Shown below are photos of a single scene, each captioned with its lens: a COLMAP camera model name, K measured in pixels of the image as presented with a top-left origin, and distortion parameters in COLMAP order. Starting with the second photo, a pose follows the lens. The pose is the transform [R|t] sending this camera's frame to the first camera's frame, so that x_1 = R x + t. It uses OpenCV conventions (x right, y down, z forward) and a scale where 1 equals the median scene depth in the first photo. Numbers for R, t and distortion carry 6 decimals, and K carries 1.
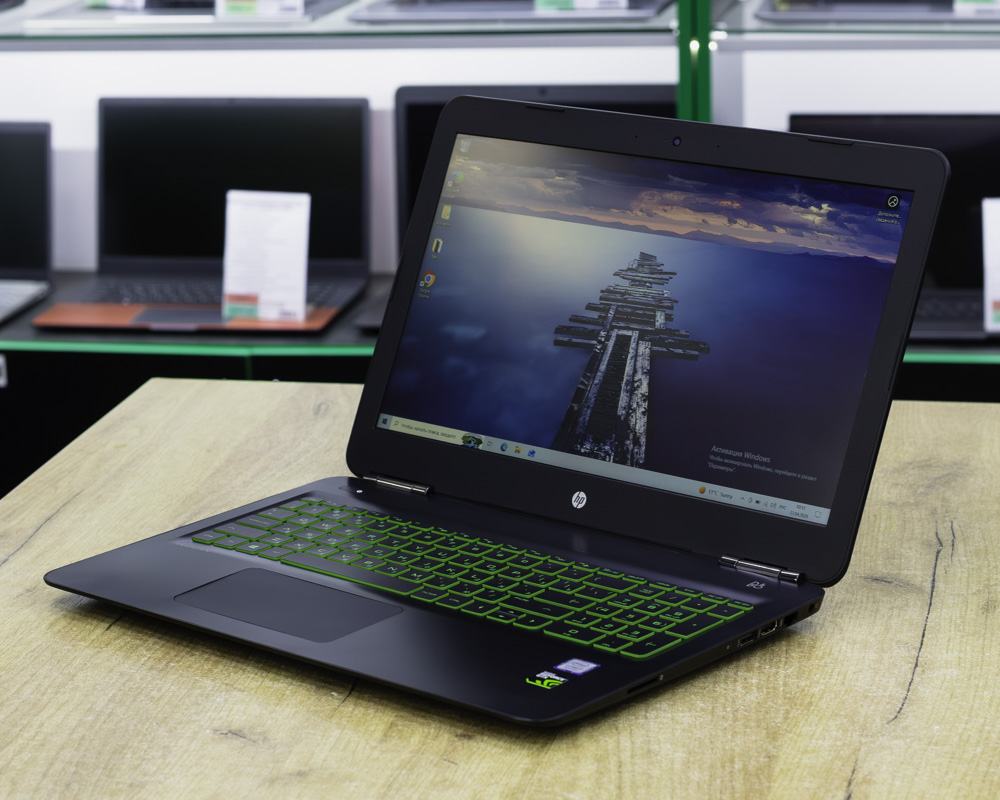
lens RADIAL K [[3003.7, 0, 503.2], [0, 3003.7, 398.3], [0, 0, 1]] dist [-0.129968, 0.000000]
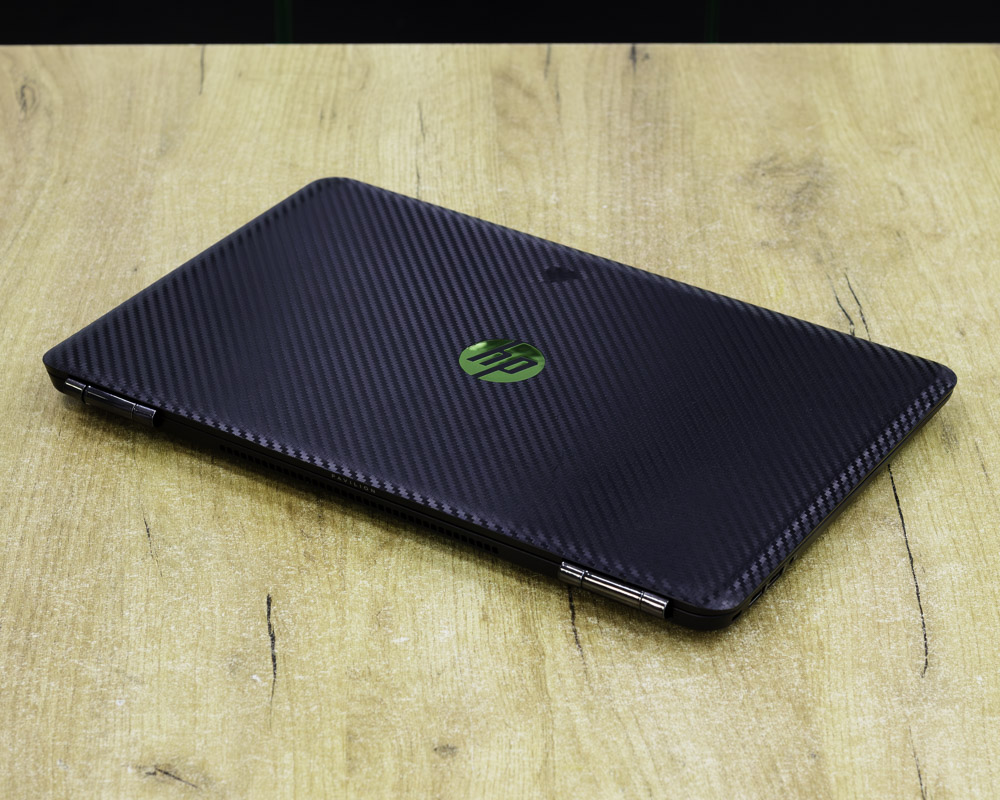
lens RADIAL K [[3003.7, 0, 478.5], [0, 3003.7, 404.8], [0, 0, 1]] dist [-0.129968, 0.000000]
pose [[0.973399, -0.090721, 0.210390, -0.144385], [0.023183, 0.952554, 0.303484, -0.195624], [-0.227941, -0.290534, 0.929319, 0.215473]]
